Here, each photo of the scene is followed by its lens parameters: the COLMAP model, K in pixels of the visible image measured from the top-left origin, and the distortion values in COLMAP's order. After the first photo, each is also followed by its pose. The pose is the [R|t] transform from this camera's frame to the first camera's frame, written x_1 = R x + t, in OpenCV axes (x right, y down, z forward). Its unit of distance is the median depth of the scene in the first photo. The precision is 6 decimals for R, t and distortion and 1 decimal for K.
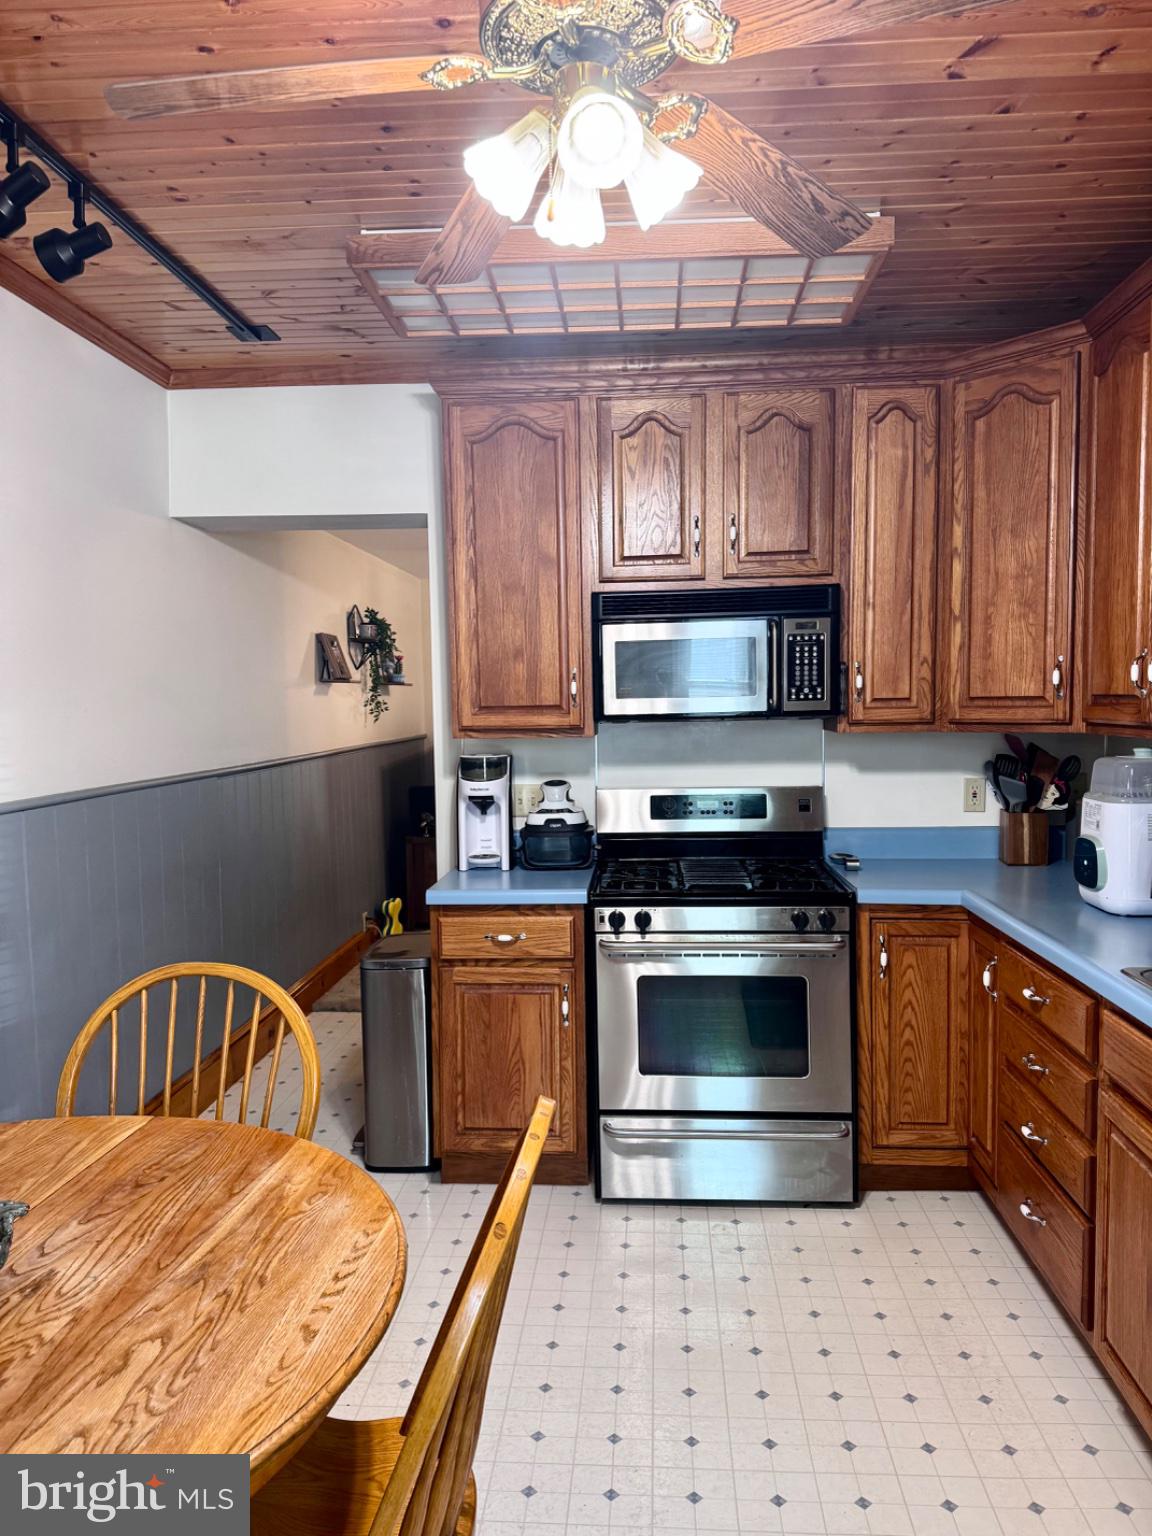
lens RADIAL K [[1054.1, 0, 570.2], [0, 1054.1, 774.3], [0, 0, 1]] dist [0.153729, -0.254378]
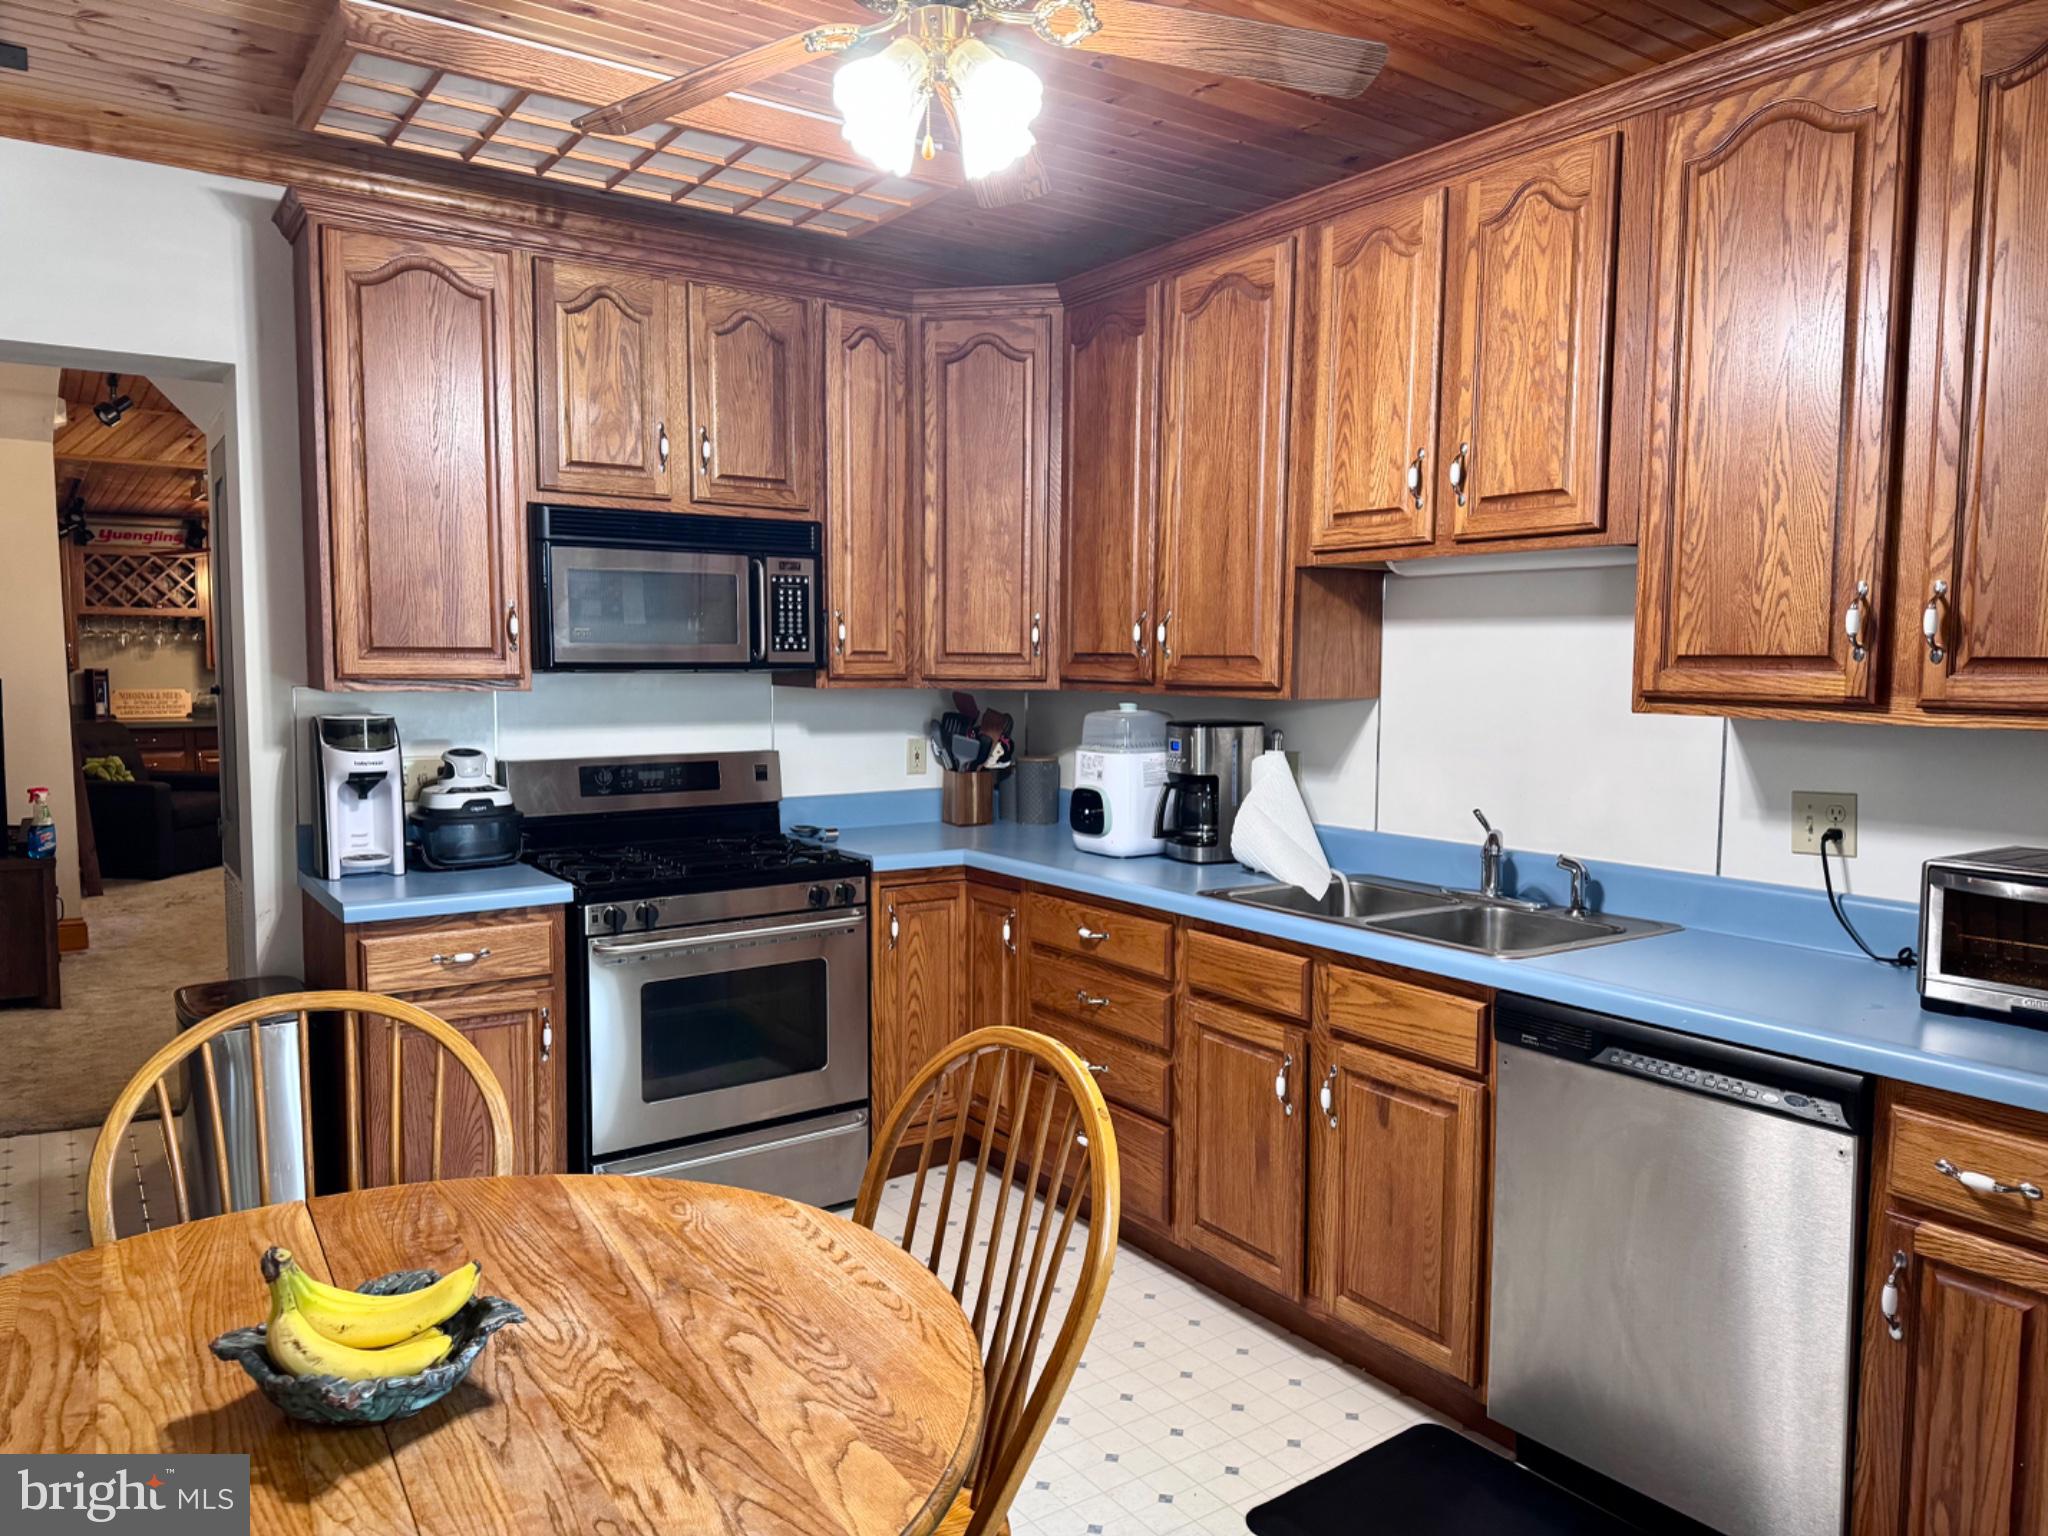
lens RADIAL K [[1393.9, 0, 1024.0], [0, 1393.9, 768.0], [0, 0, 1]] dist [0.169734, -0.329270]
pose [[0.789837, -0.029919, 0.612586, -0.344706], [0.023143, 0.999552, 0.018979, 0.009902], [-0.612880, -0.000813, 0.790176, -0.039120]]
